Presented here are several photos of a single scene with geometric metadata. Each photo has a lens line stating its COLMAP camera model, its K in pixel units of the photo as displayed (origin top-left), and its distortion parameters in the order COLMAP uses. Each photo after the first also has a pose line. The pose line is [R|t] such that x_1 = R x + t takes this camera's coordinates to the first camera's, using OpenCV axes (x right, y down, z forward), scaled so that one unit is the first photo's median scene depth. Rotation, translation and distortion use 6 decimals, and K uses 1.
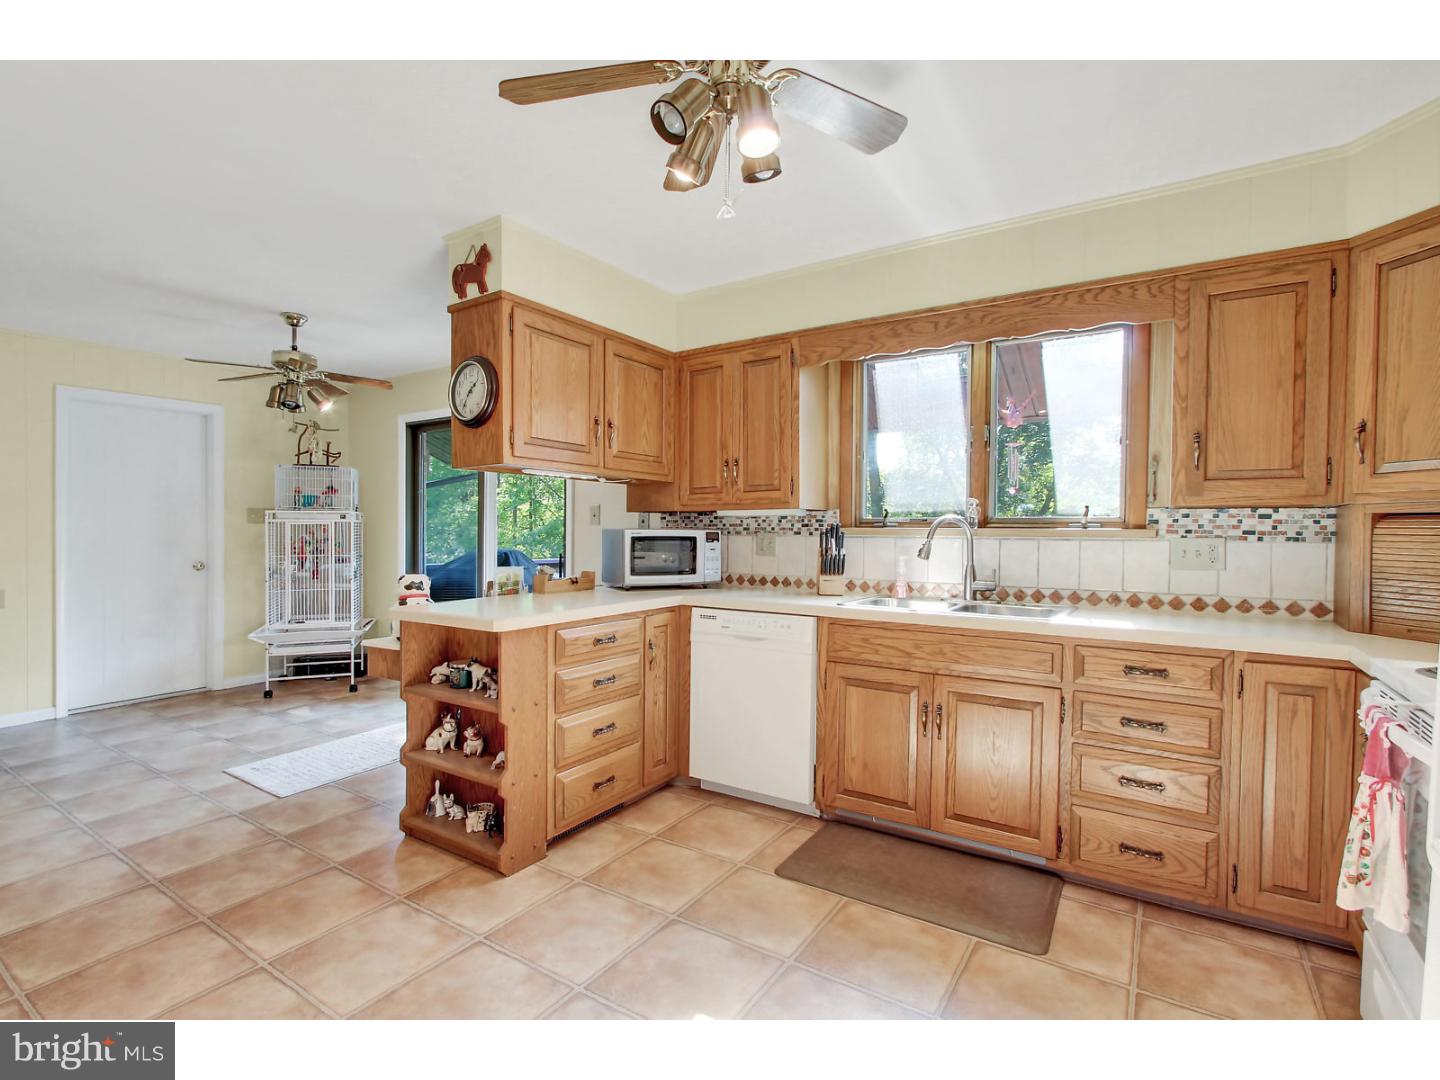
lens RADIAL K [[704.3, 0, 712.6], [0, 704.3, 535.7], [0, 0, 1]] dist [0.000649, 0.000659]
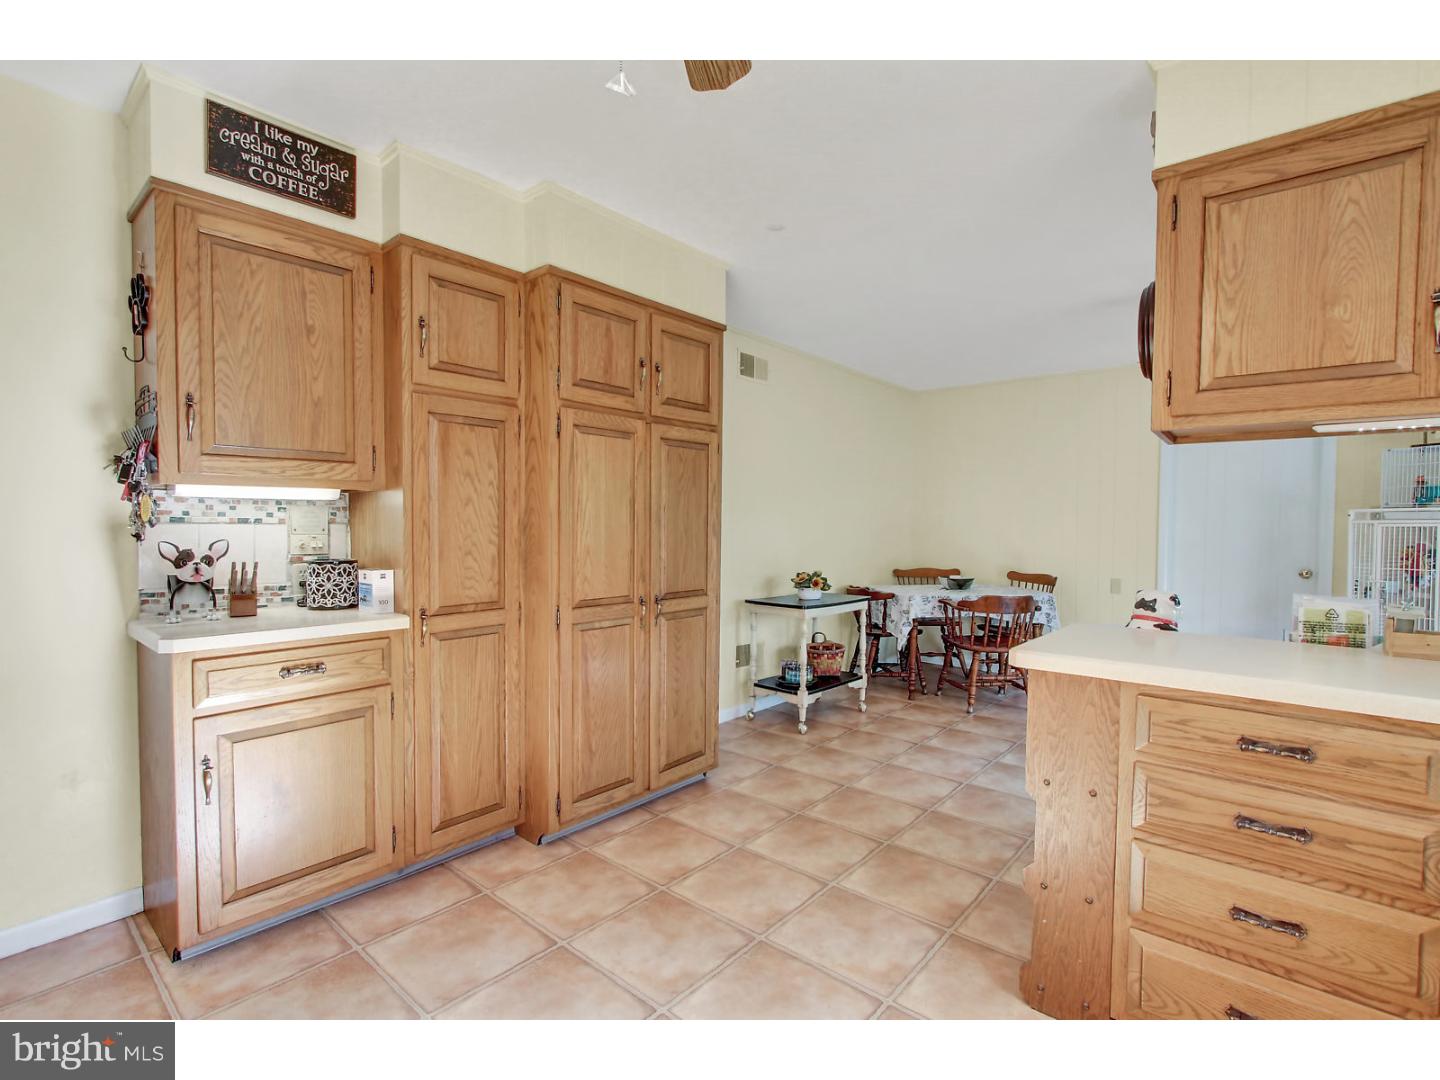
lens RADIAL K [[704.3, 0, 715.0], [0, 704.3, 533.2], [0, 0, 1]] dist [0.000649, 0.000659]
pose [[-0.103754, 0.023236, -0.994332, 0.410345], [-0.038838, 0.998870, 0.027394, -0.004931], [0.993844, 0.041460, -0.102735, 0.677944]]
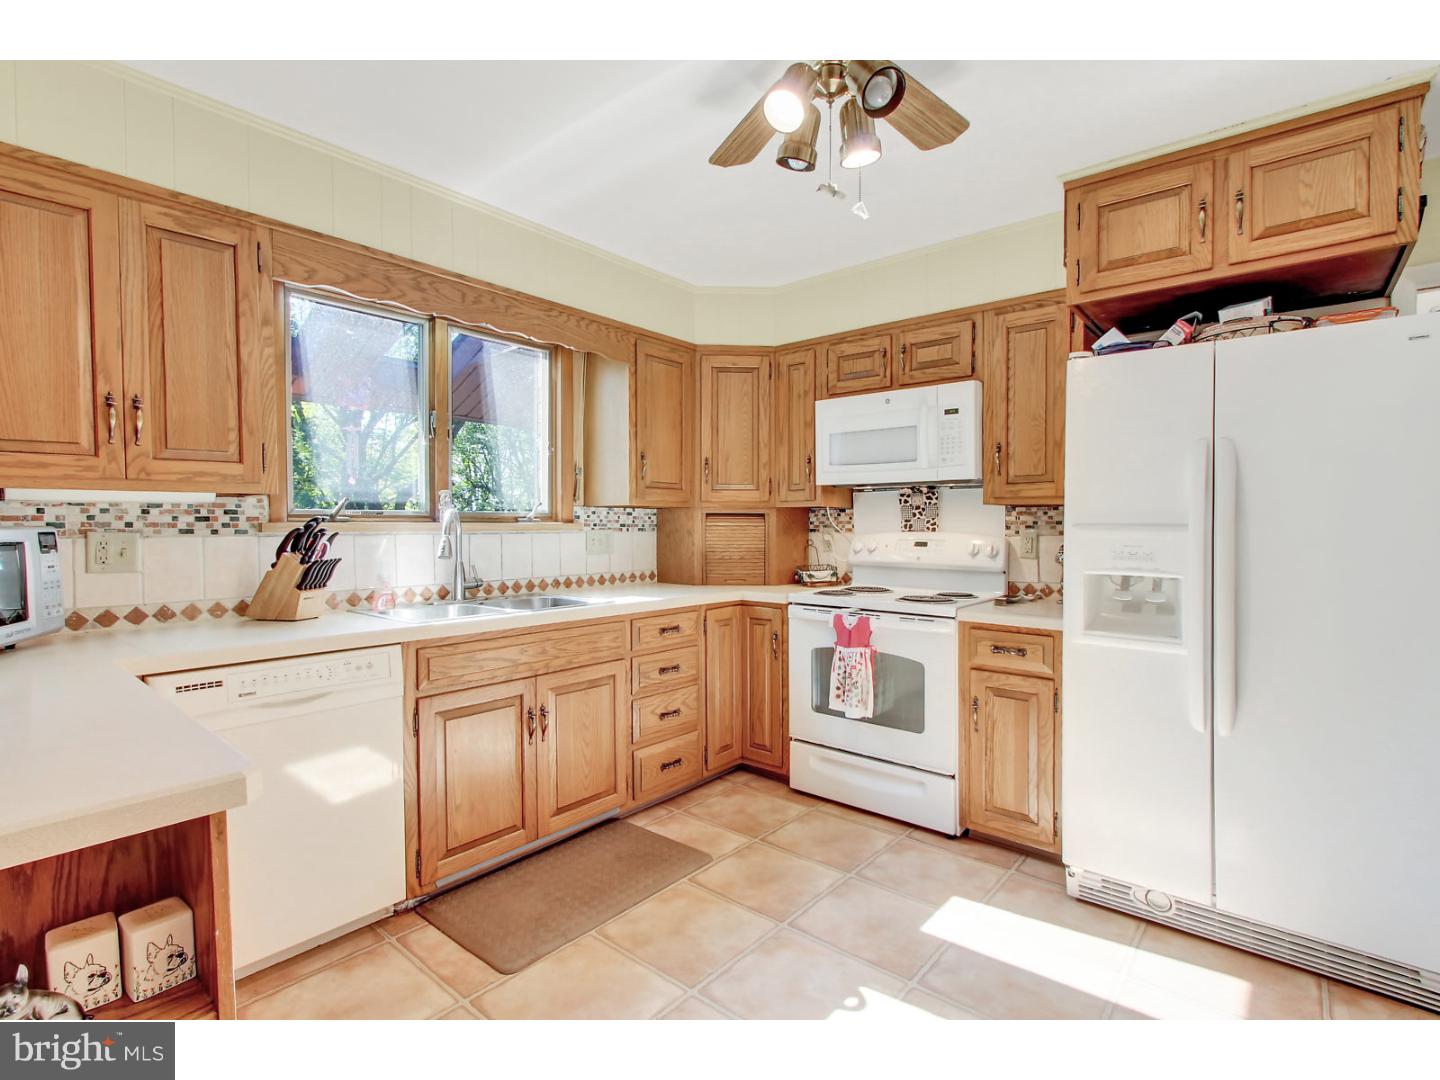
lens RADIAL K [[704.3, 0, 713.9], [0, 704.3, 534.4], [0, 0, 1]] dist [0.000649, 0.000659]
pose [[0.119266, -0.011190, 0.992799, -0.571725], [0.022811, 0.999703, 0.008528, 0.005253], [-0.992600, 0.021629, 0.119486, 0.616110]]
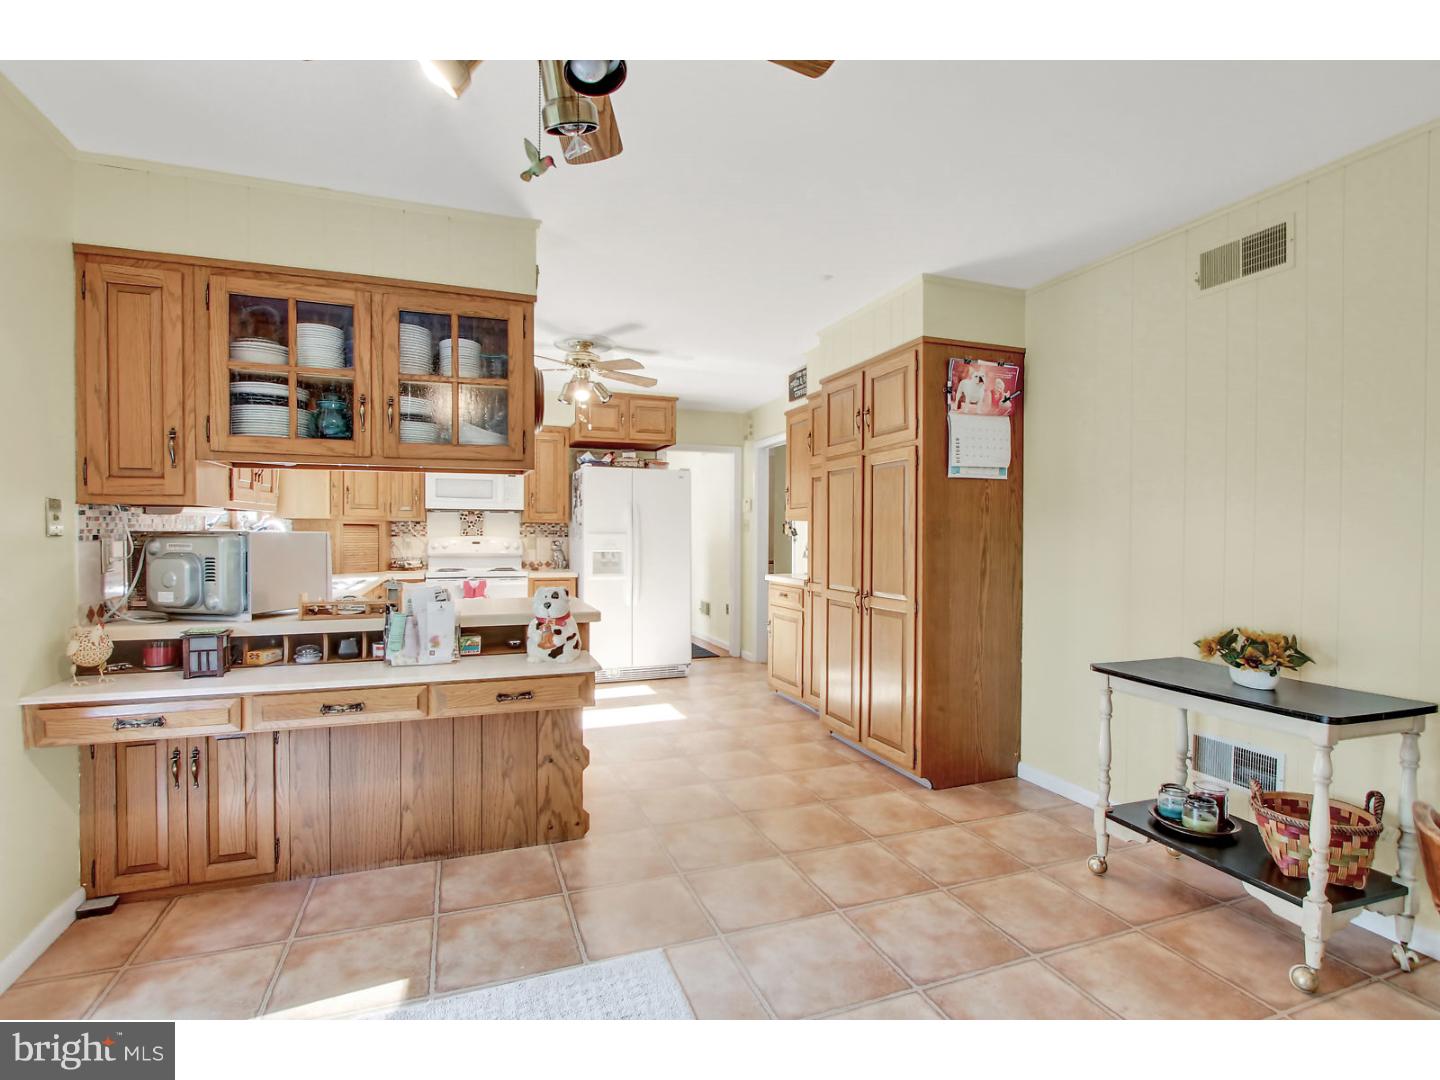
lens RADIAL K [[704.3, 0, 720.9], [0, 704.3, 541.1], [0, 0, 1]] dist [0.000649, 0.000659]
pose [[-0.814292, -0.005188, 0.580432, -1.221756], [0.012303, 0.999581, 0.026195, -0.013261], [-0.580325, 0.028472, -0.813887, 1.756706]]
